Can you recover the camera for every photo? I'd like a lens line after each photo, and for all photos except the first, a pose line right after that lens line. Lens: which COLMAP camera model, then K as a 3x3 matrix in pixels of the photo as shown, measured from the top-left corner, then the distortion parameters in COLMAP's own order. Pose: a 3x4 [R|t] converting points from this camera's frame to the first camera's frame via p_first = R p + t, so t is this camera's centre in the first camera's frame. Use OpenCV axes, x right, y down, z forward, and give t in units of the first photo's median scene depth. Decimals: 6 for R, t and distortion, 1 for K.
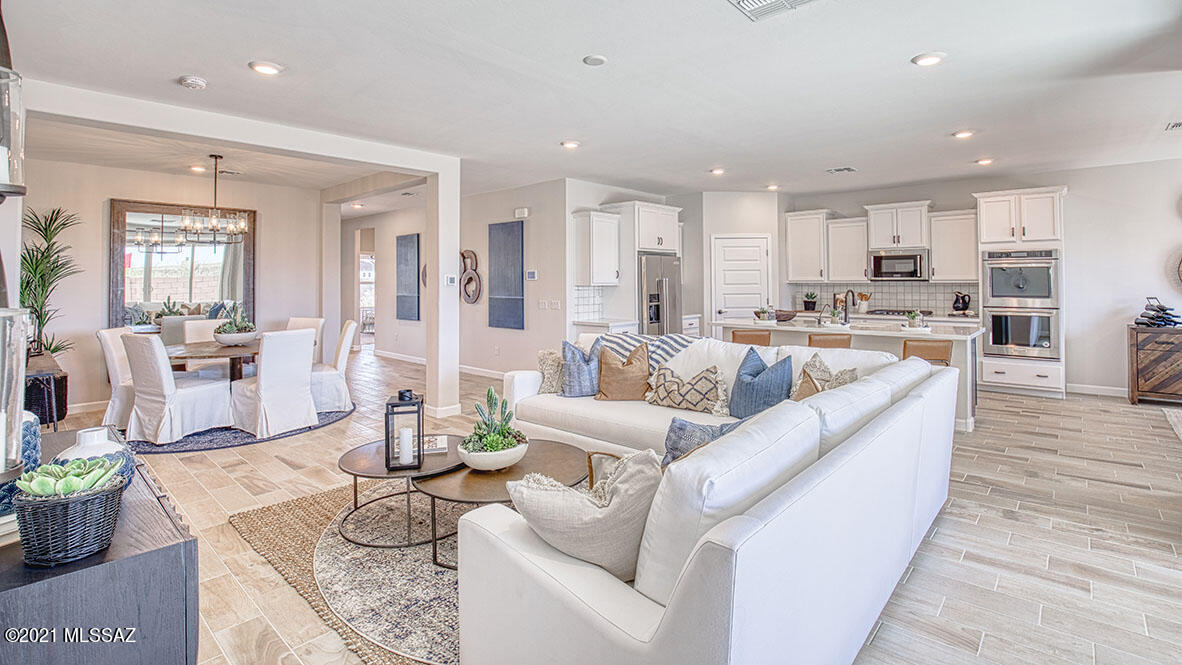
lens RADIAL K [[538.8, 0, 612.7], [0, 538.8, 284.8], [0, 0, 1]] dist [-0.033050, 0.007938]
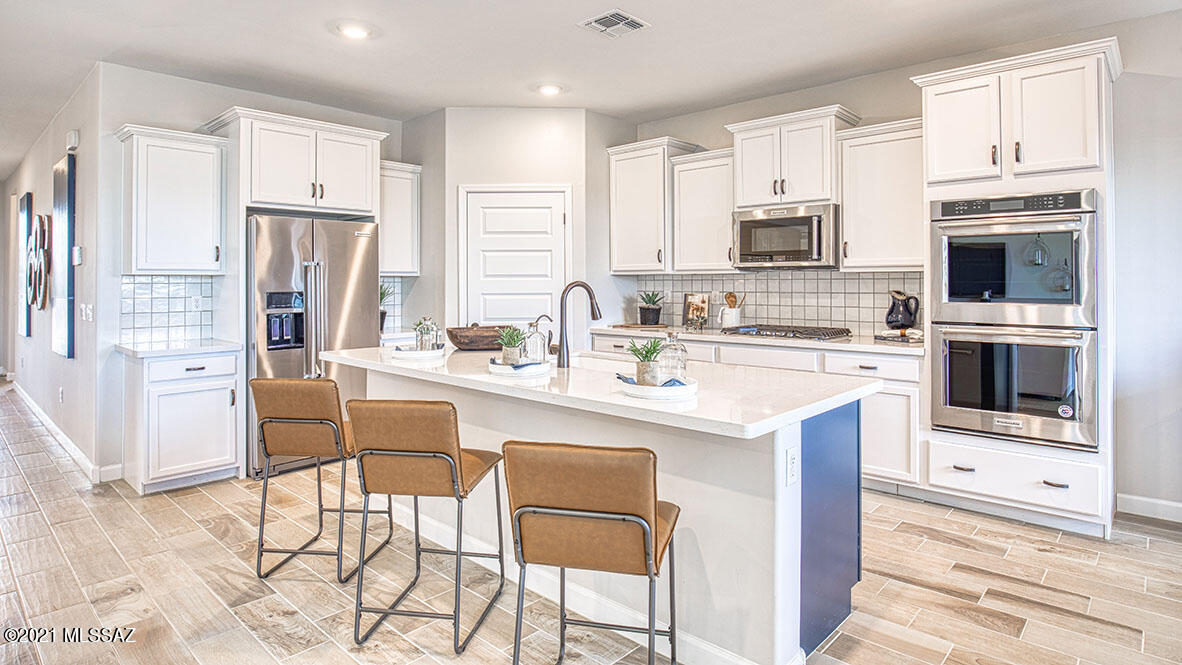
lens RADIAL K [[629.1, 0, 592.1], [0, 629.1, 287.7], [0, 0, 1]] dist [-0.014714, 0.000030]
pose [[0.999704, 0.004098, -0.023981, 0.374380], [-0.004044, 0.999989, 0.002336, 0.010214], [0.023991, -0.002238, 0.999710, 0.405821]]
